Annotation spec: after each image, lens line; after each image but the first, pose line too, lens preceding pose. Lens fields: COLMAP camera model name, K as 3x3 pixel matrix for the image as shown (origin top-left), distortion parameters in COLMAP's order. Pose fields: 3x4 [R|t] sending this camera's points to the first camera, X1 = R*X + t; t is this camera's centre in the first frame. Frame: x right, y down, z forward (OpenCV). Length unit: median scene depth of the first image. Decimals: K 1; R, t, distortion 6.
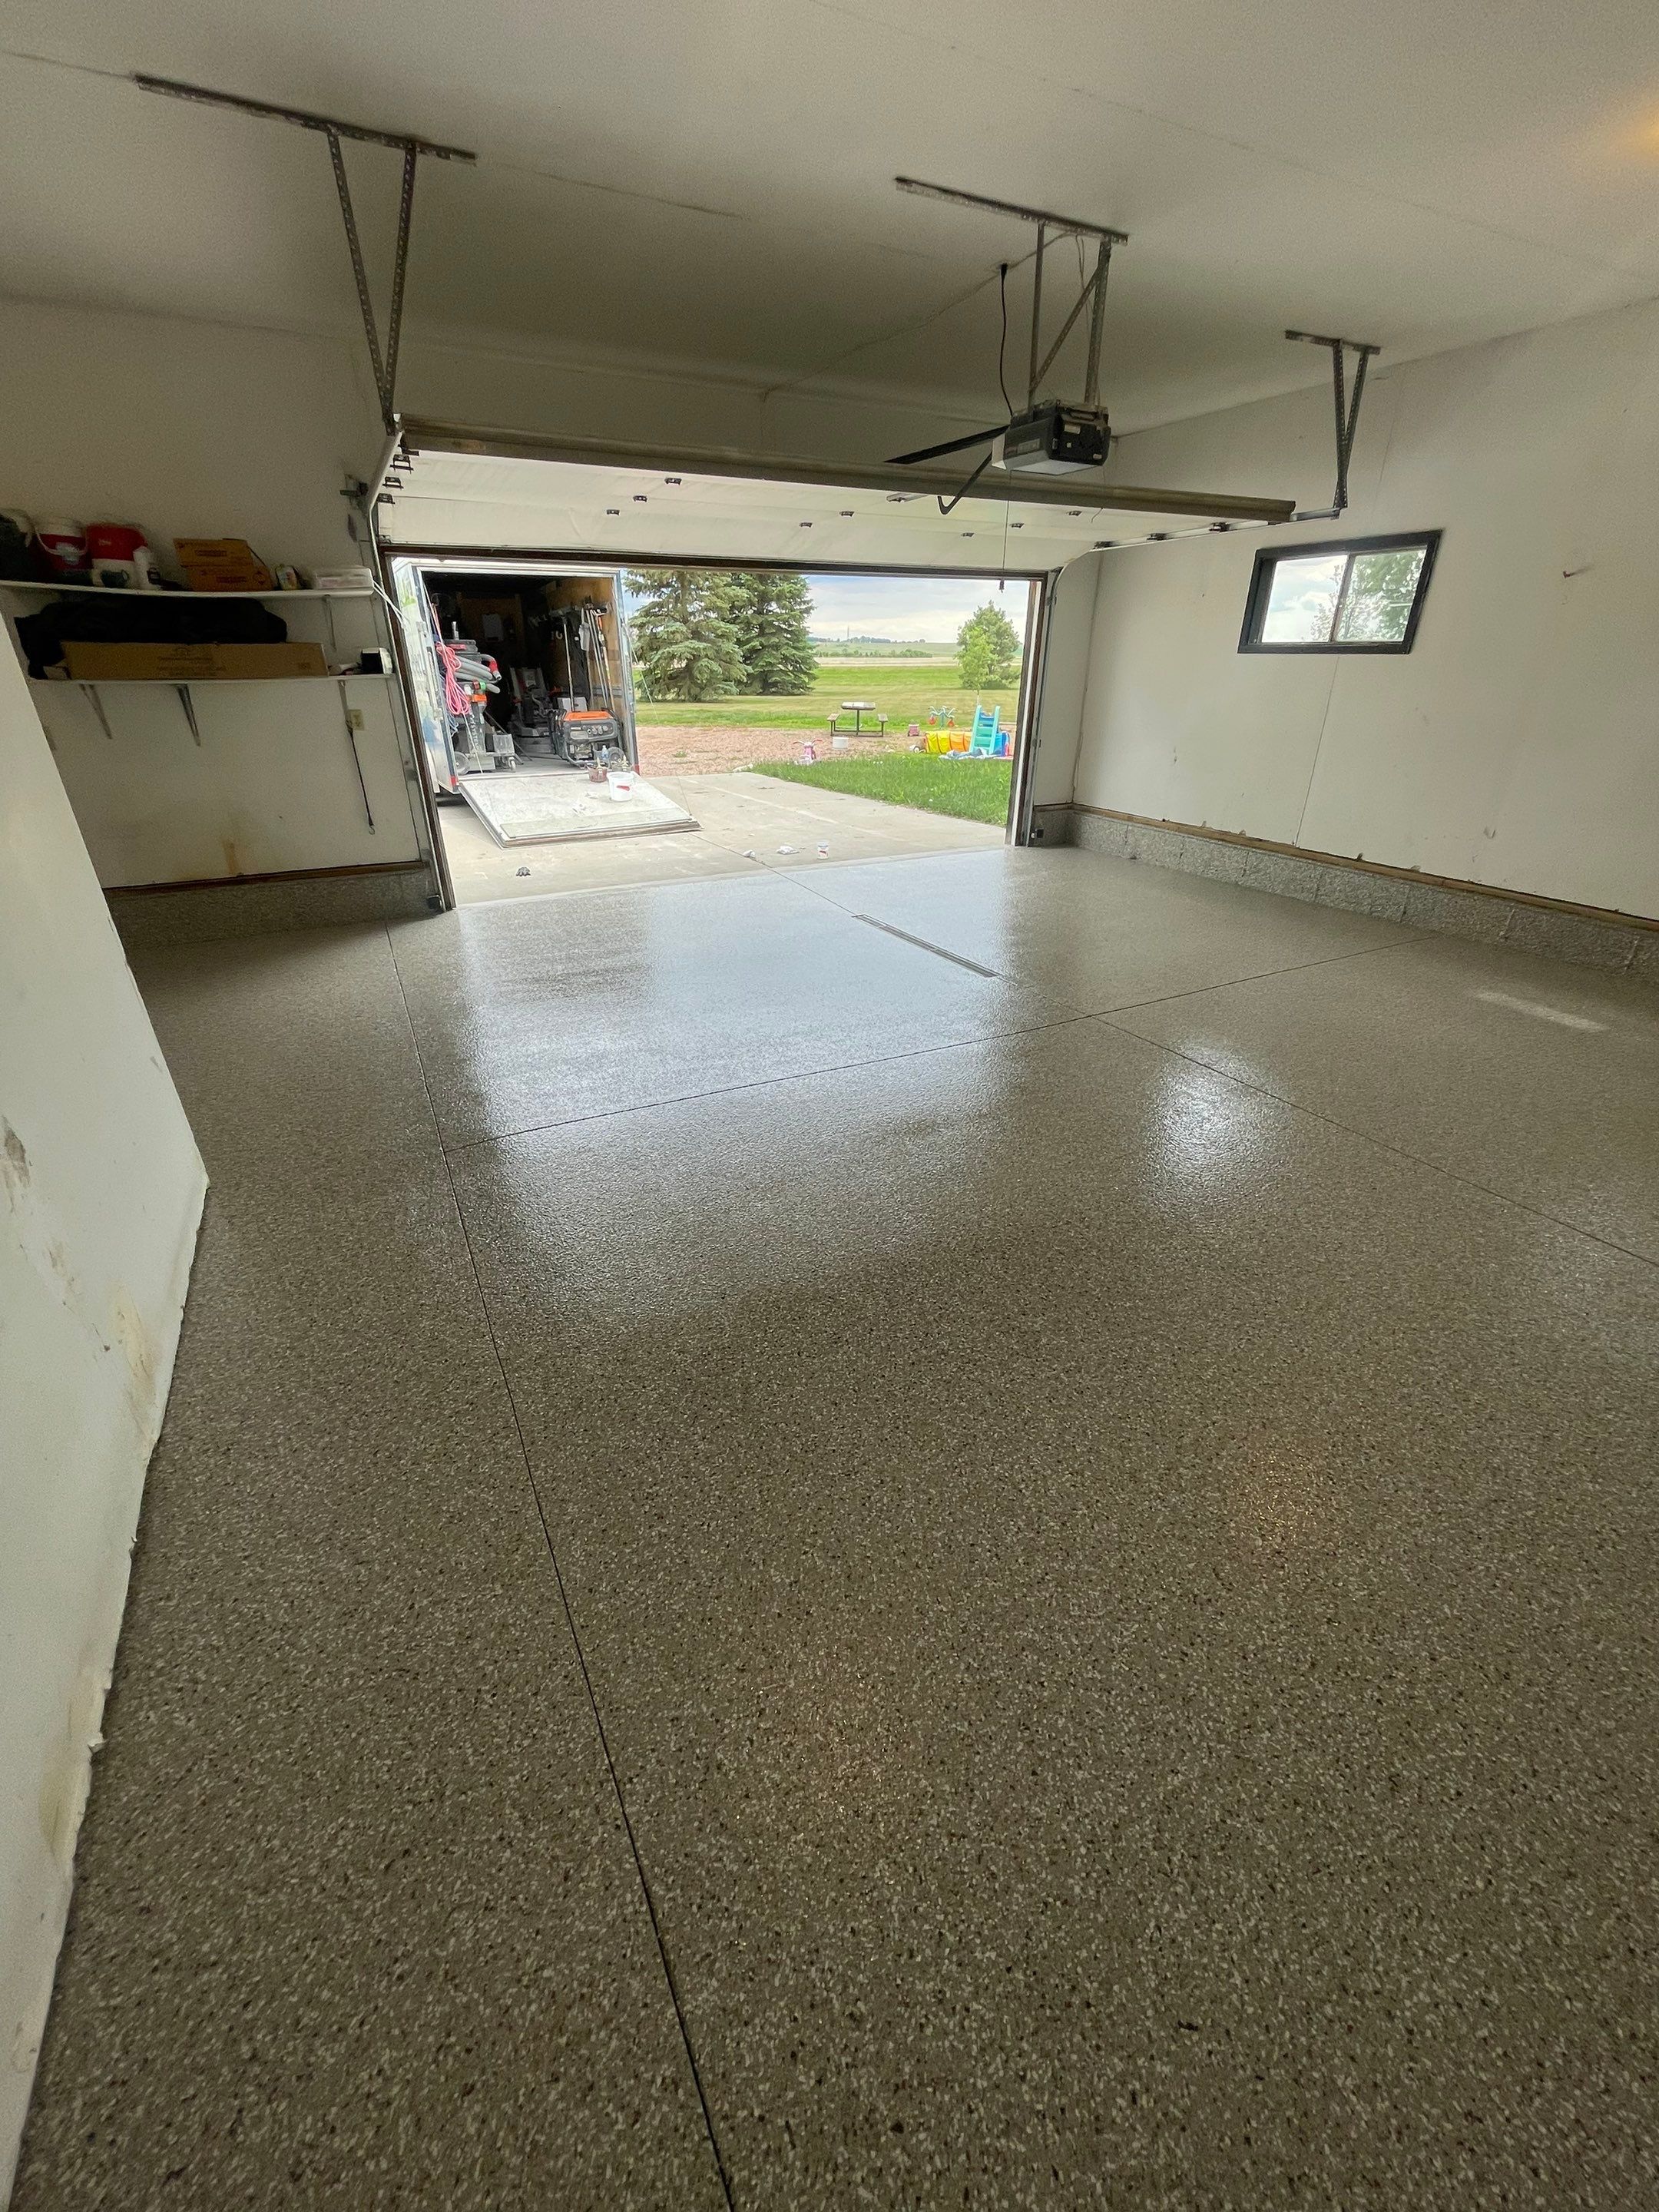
lens RADIAL K [[887.9, 0, 827.5], [0, 887.9, 1109.6], [0, 0, 1]] dist [-0.004960, 0.000405]
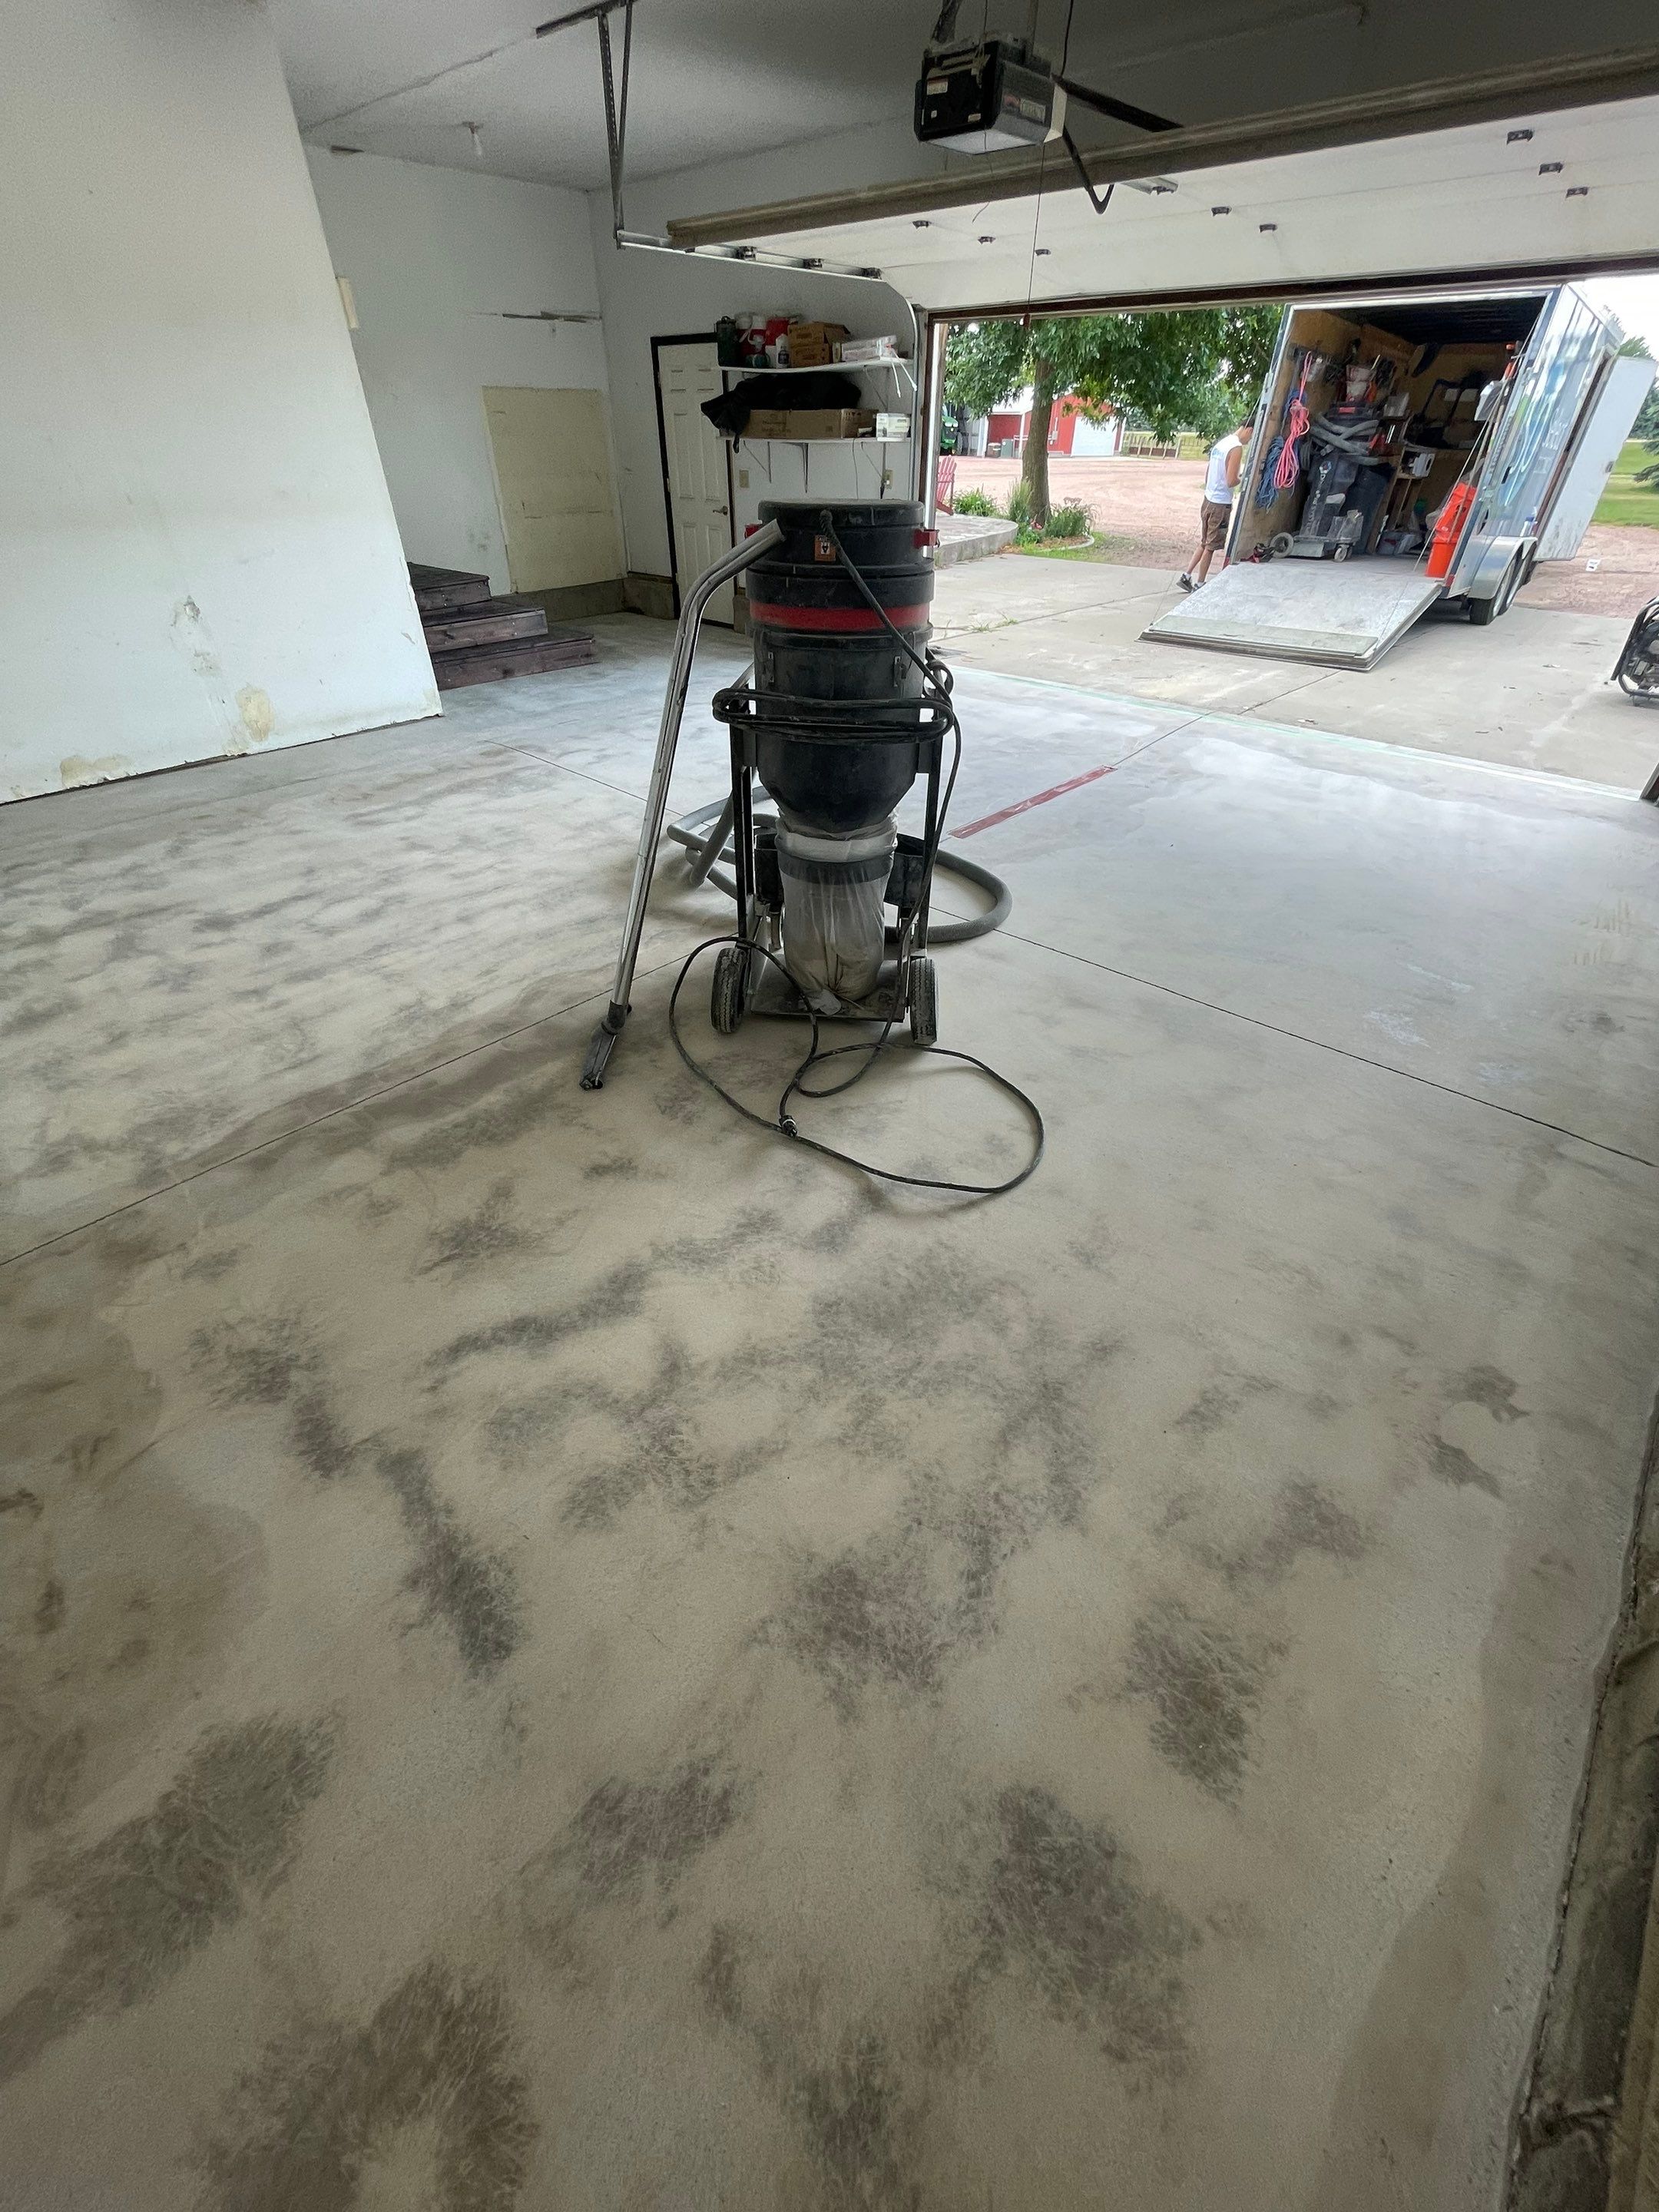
lens RADIAL K [[887.9, 0, 827.5], [0, 887.9, 1105.3], [0, 0, 1]] dist [-0.004960, 0.000405]
pose [[0.348911, 0.574387, -0.740500, 1.307046], [-0.425305, 0.801152, 0.421037, -0.349922], [0.835091, 0.168034, 0.523820, 0.672149]]
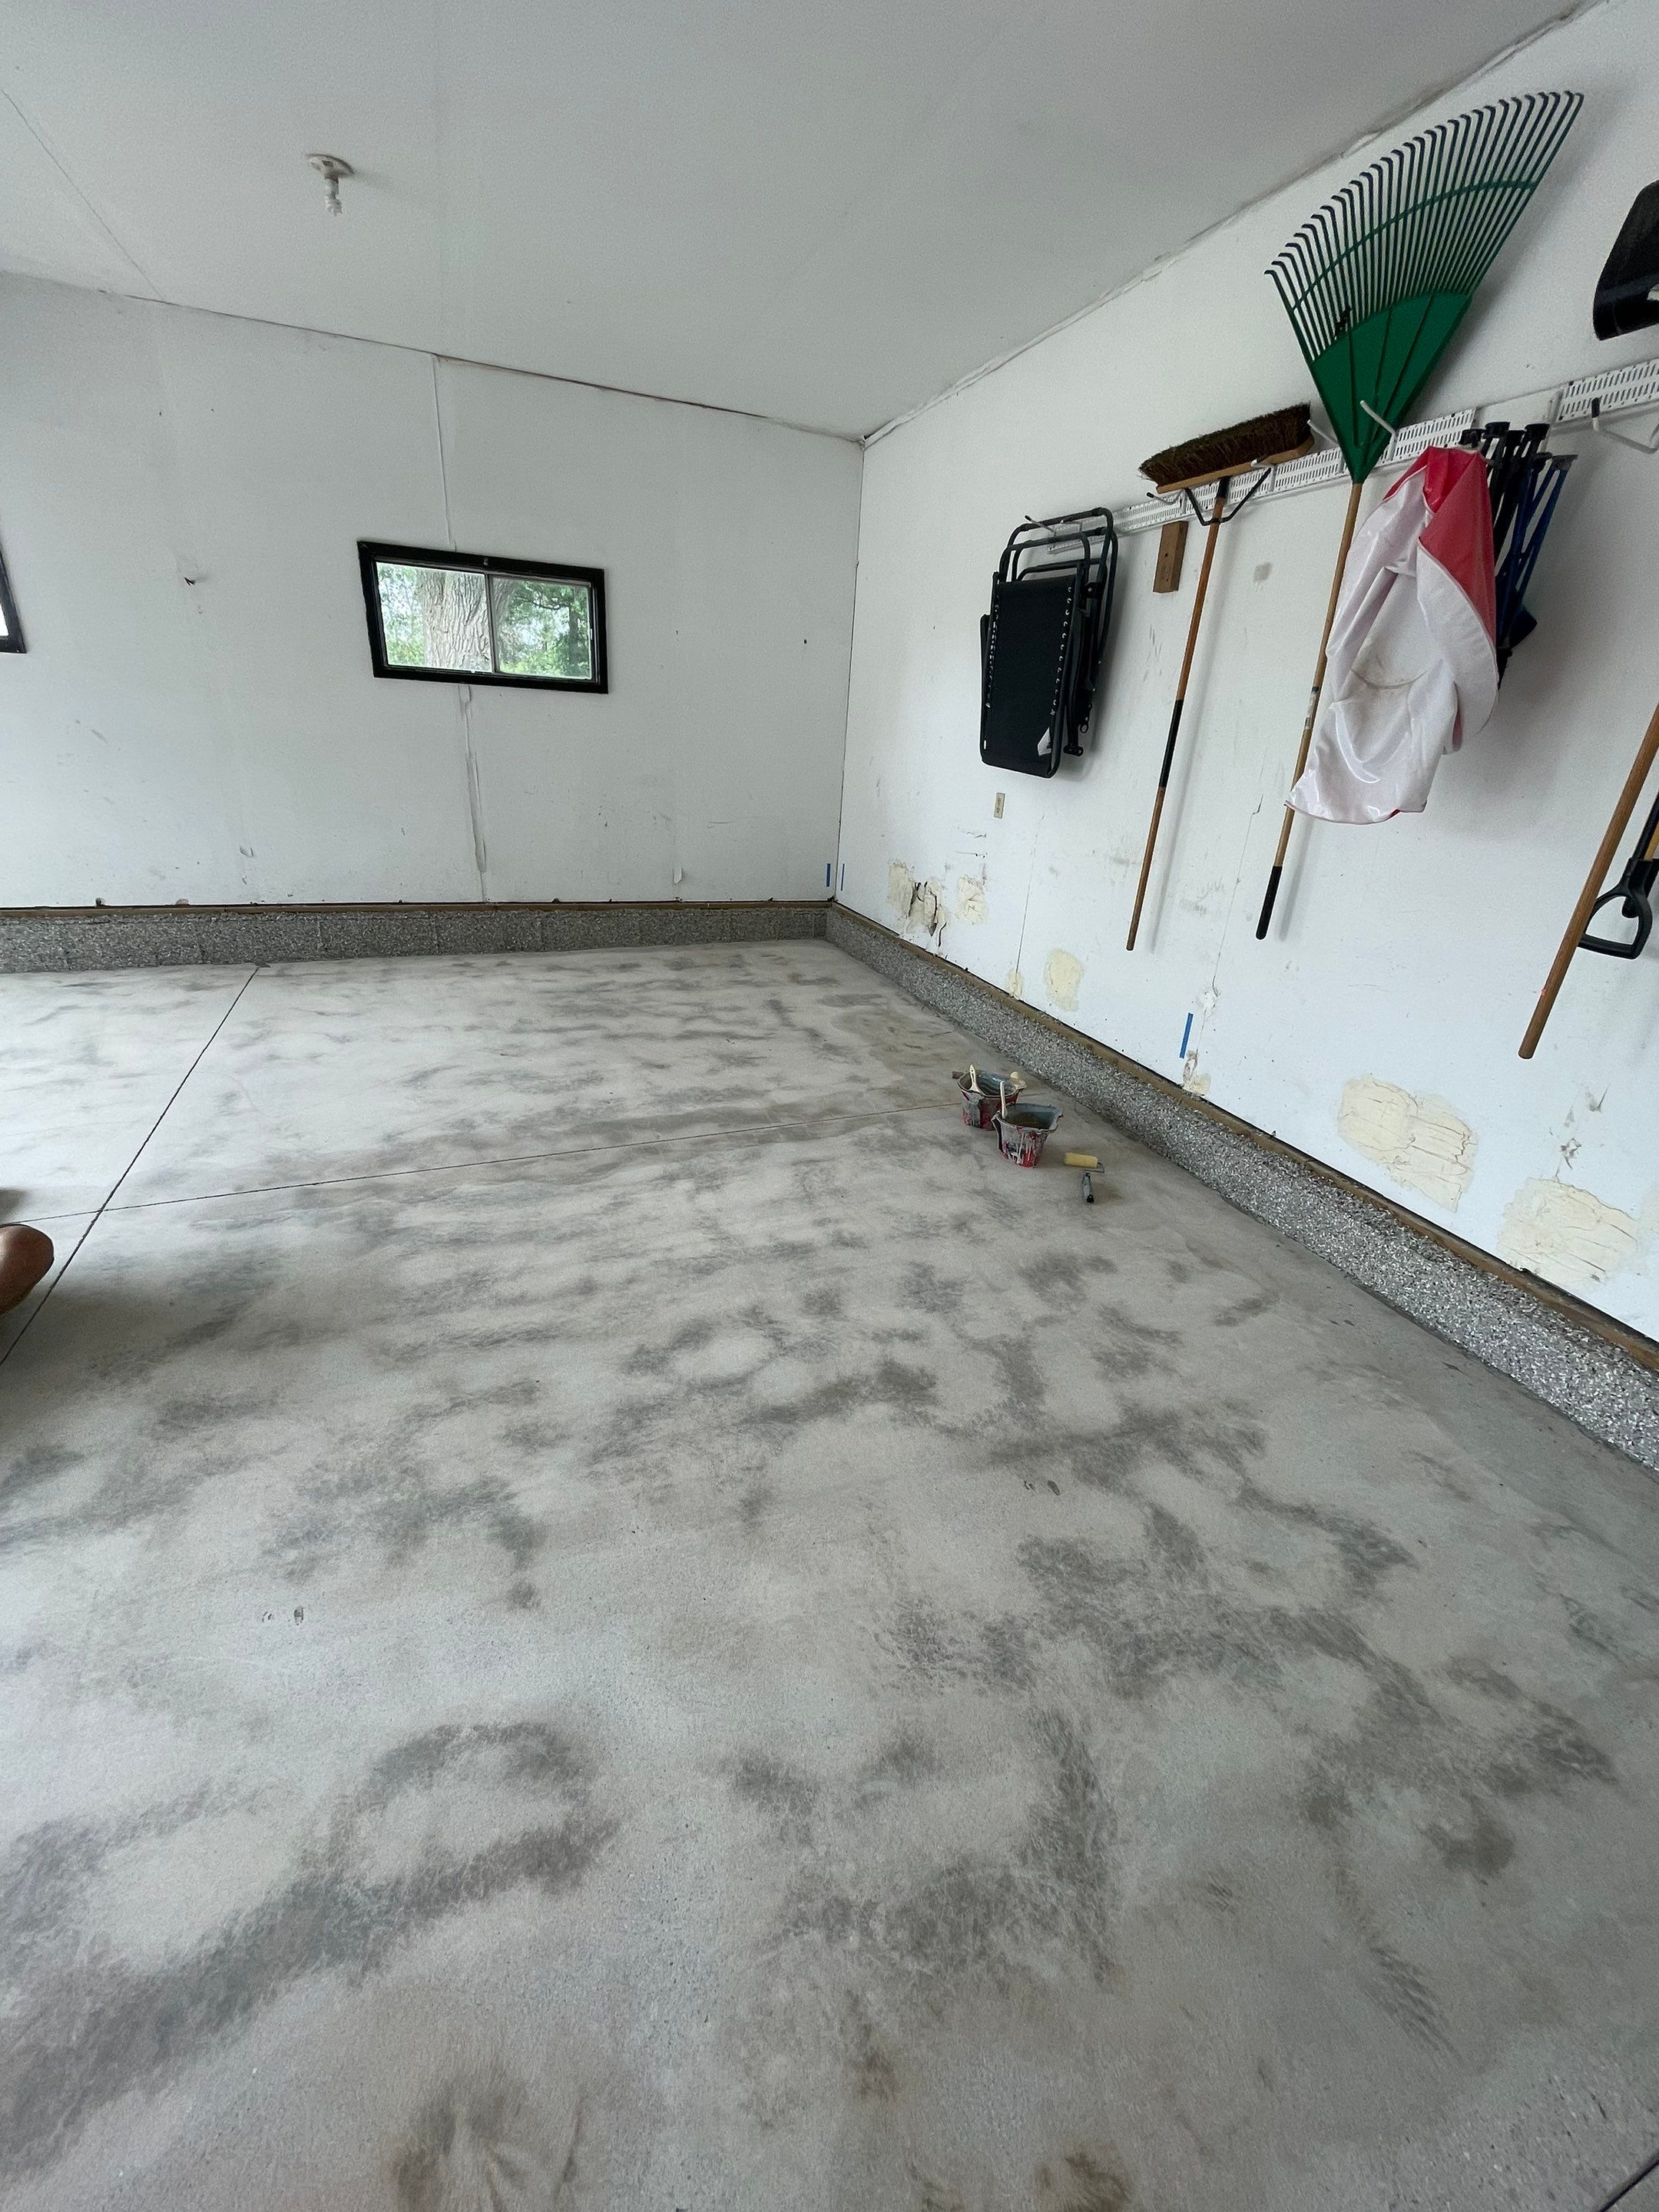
lens RADIAL K [[887.9, 0, 826.8], [0, 887.9, 1105.1], [0, 0, 1]] dist [-0.004960, 0.000405]
pose [[0.108099, -0.395171, 0.912225, -0.232113], [0.396371, 0.858645, 0.324990, -0.208193], [-0.911704, 0.326448, 0.249453, 0.422826]]
